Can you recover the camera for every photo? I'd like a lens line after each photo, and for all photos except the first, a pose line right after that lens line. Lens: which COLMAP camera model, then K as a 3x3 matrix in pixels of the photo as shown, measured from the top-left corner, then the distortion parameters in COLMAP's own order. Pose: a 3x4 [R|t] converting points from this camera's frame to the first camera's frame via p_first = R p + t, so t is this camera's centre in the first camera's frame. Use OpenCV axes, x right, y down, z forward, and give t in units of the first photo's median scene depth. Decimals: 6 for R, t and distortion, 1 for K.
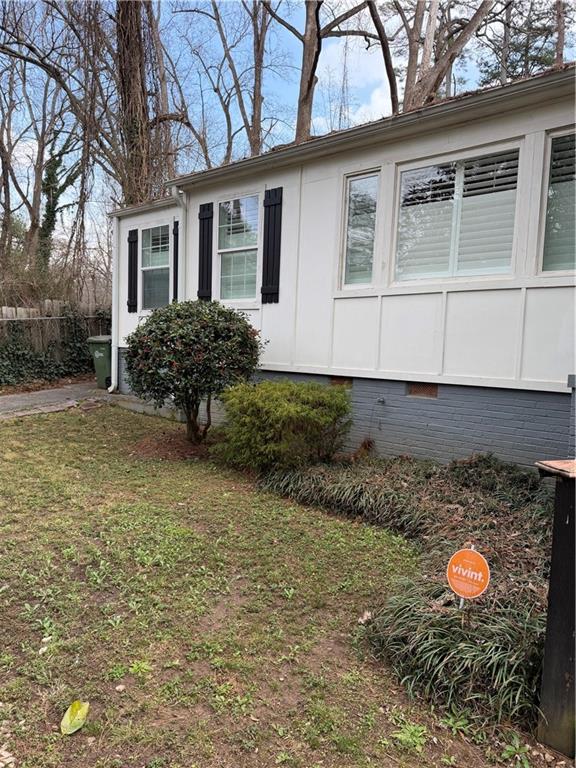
lens RADIAL K [[546.0, 0, 288.0], [0, 546.0, 384.0], [0, 0, 1]] dist [0.007690, -0.018637]
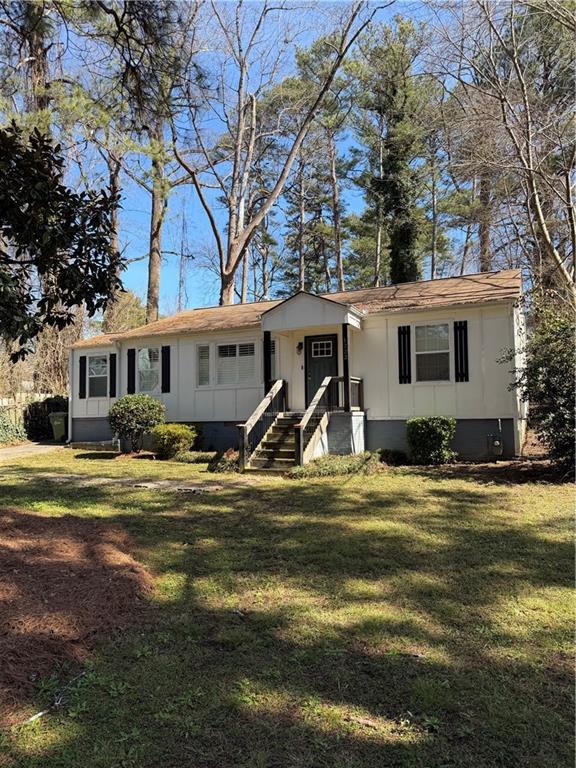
lens RADIAL K [[546.0, 0, 288.0], [0, 546.0, 384.0], [0, 0, 1]] dist [0.007690, -0.018637]
pose [[0.952673, -0.031870, 0.302322, -0.379451], [0.071241, 0.990201, -0.120110, 0.210141], [-0.295531, 0.135963, 0.945608, -2.177449]]
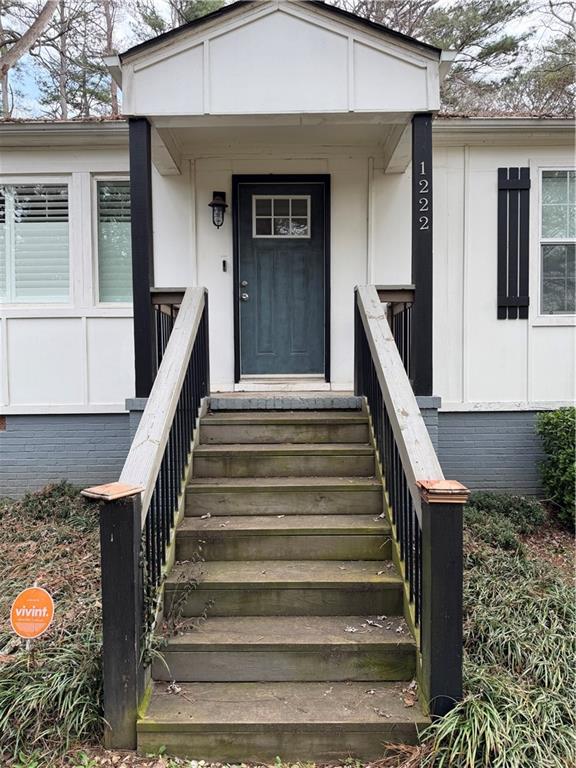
lens RADIAL K [[546.0, 0, 288.0], [0, 546.0, 384.0], [0, 0, 1]] dist [0.007690, -0.018637]
pose [[0.745421, -0.059729, 0.663913, 0.024403], [0.083959, 0.996459, -0.004619, -0.012185], [-0.661286, 0.059184, 0.747796, -0.038664]]
